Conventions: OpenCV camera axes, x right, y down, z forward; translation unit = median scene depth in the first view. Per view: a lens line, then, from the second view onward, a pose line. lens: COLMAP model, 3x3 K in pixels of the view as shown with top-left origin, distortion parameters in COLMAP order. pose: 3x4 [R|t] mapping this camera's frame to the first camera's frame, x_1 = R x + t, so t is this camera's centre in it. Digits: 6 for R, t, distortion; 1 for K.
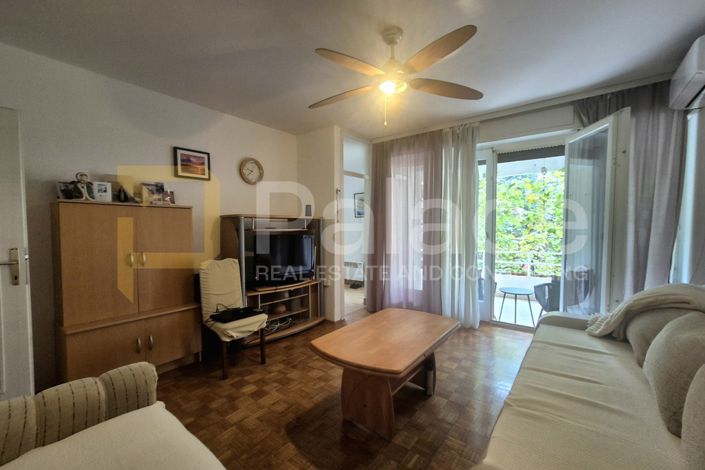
lens RADIAL K [[302.0, 0, 352.6], [0, 302.0, 237.5], [0, 0, 1]] dist [-0.001054, -0.000083]
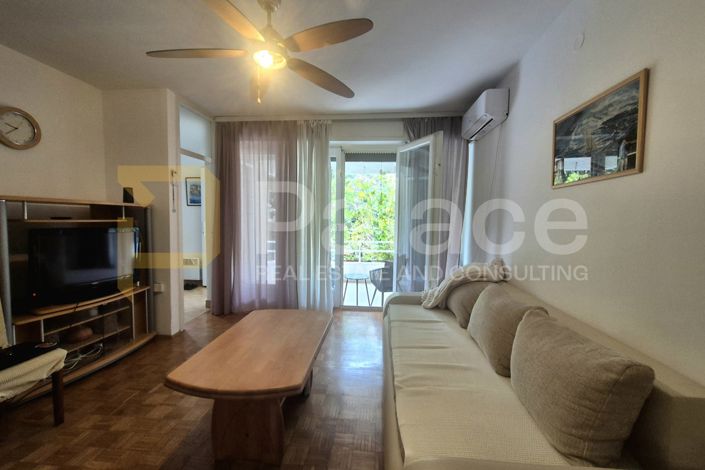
lens RADIAL K [[294.7, 0, 355.3], [0, 294.7, 233.8], [0, 0, 1]] dist [0.004864, 0.000779]
pose [[0.840503, -0.013496, 0.541638, -0.081566], [0.001979, 0.999760, 0.021840, -0.009766], [-0.541803, -0.017285, 0.840328, 0.090034]]
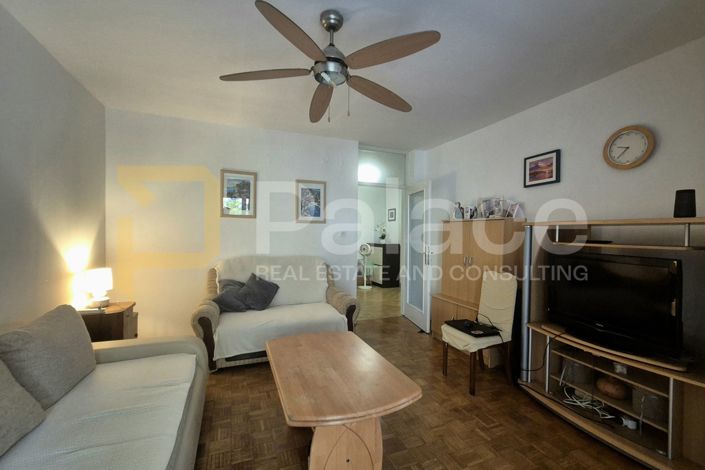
lens RADIAL K [[302.0, 0, 352.6], [0, 302.0, 237.5], [0, 0, 1]] dist [-0.001054, -0.000083]
pose [[-0.513767, 0.014504, -0.857807, 0.523499], [-0.034902, 0.998676, 0.037790, -0.048775], [0.857220, 0.049354, -0.512580, 0.940833]]
